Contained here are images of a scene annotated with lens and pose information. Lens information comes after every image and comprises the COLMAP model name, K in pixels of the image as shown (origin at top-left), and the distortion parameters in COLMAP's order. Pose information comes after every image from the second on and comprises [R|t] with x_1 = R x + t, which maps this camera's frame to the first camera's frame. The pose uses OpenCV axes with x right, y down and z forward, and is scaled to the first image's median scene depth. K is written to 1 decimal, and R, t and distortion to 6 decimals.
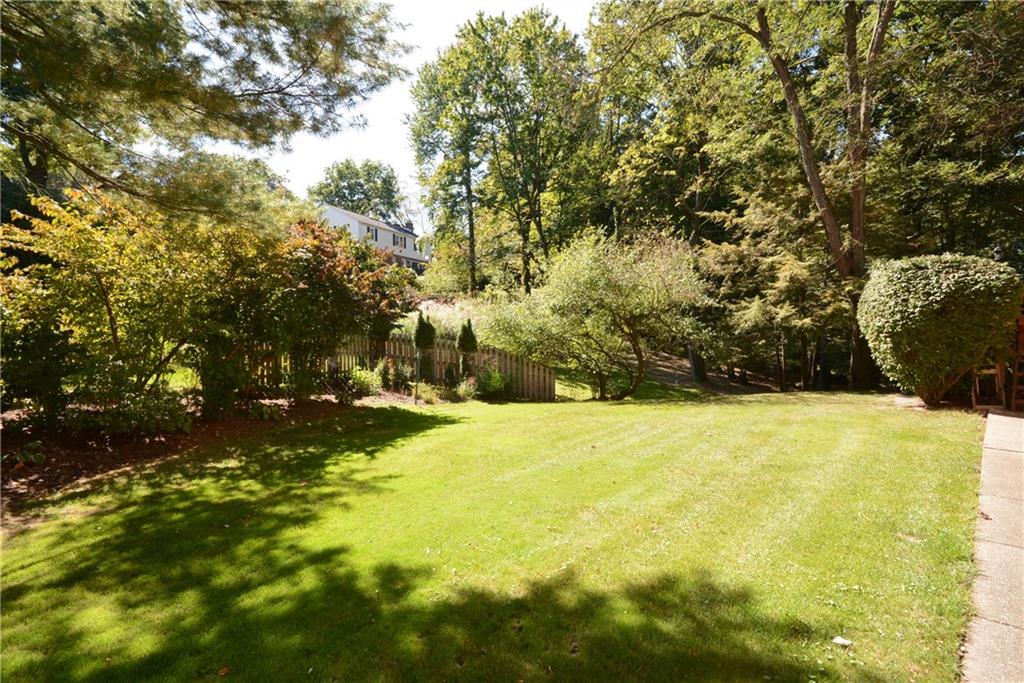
lens RADIAL K [[471.6, 0, 499.3], [0, 471.6, 333.0], [0, 0, 1]] dist [-0.001379, -0.000367]
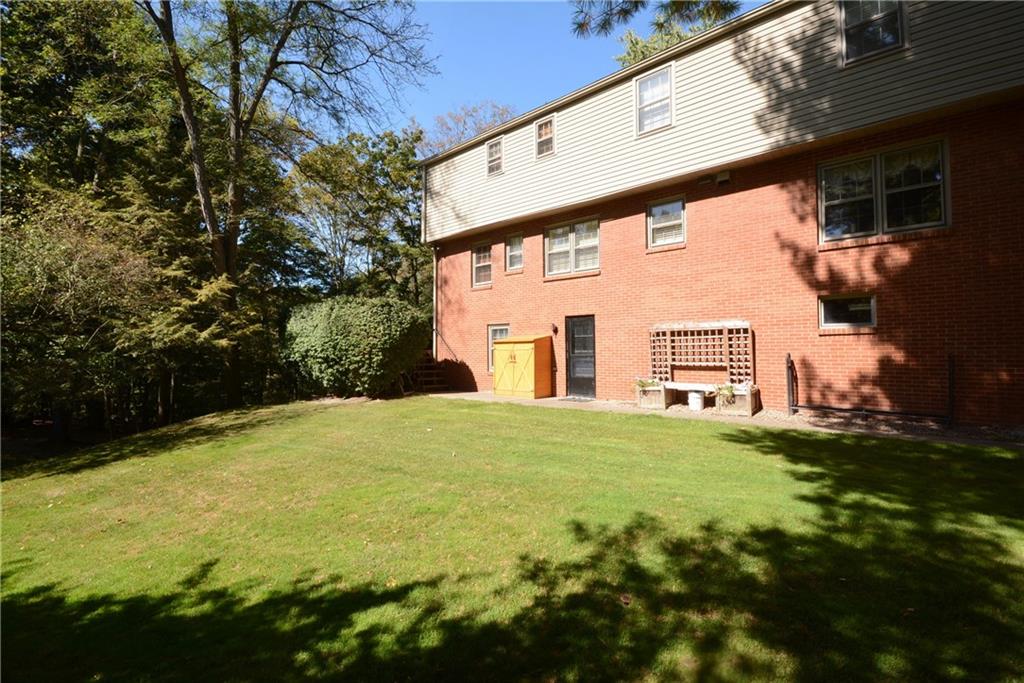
lens RADIAL K [[456.3, 0, 512.0], [0, 456.3, 341.5], [0, 0, 1]] dist [0.003000, 0.000977]
pose [[-0.090544, 0.019453, 0.995702, -0.596436], [0.030397, 0.999397, -0.016761, 0.013714], [-0.995428, 0.028748, -0.091081, 0.749116]]
